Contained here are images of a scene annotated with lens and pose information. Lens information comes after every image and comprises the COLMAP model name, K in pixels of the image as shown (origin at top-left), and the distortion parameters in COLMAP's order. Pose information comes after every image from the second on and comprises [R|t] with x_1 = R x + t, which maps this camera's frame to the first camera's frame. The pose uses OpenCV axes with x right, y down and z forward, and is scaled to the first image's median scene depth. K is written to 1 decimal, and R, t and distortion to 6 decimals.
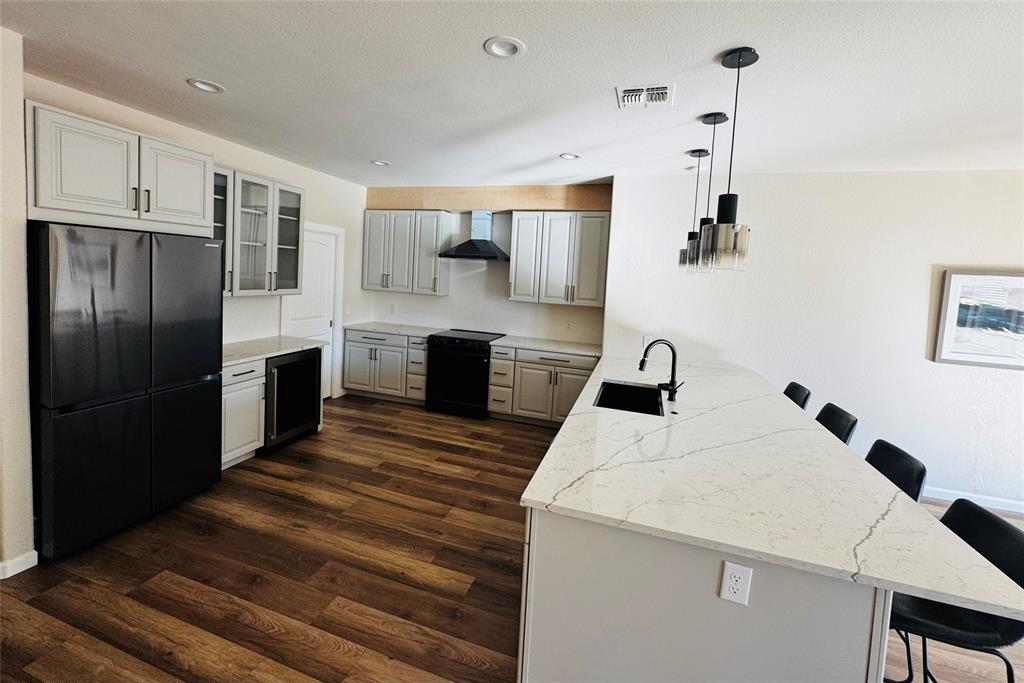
lens RADIAL K [[403.6, 0, 512.0], [0, 403.6, 345.3], [0, 0, 1]] dist [-0.001286, 0.000045]
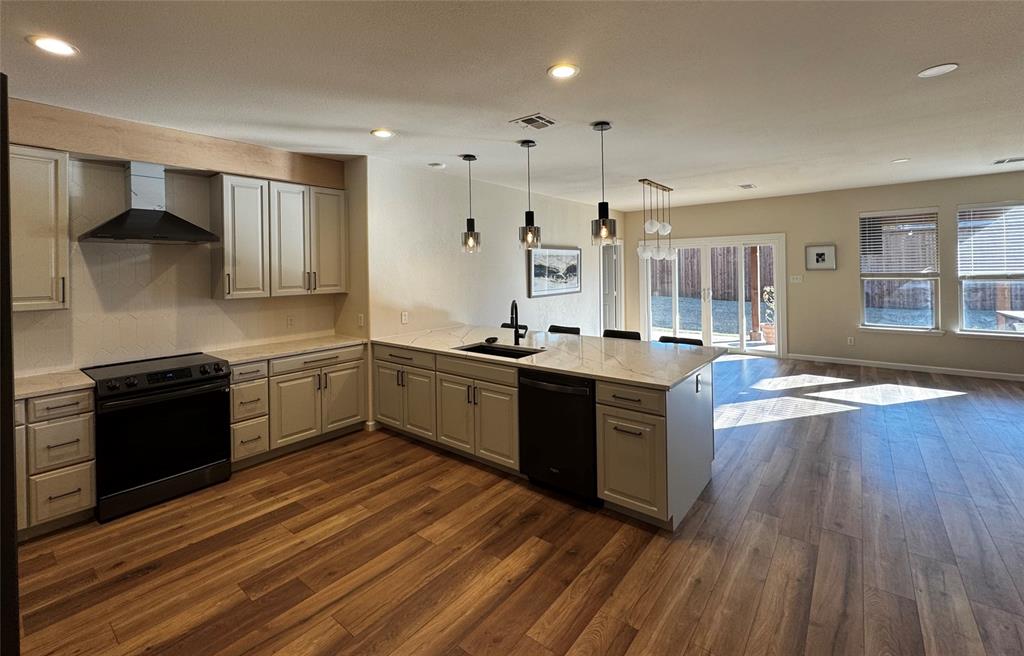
lens RADIAL K [[426.6, 0, 511.6], [0, 426.6, 324.5], [0, 0, 1]] dist [-0.001438, 0.000265]
pose [[0.358860, -0.180145, 0.915842, -0.669879], [0.197918, 0.973573, 0.113949, -0.070904], [-0.912167, 0.140370, 0.385031, 0.344397]]
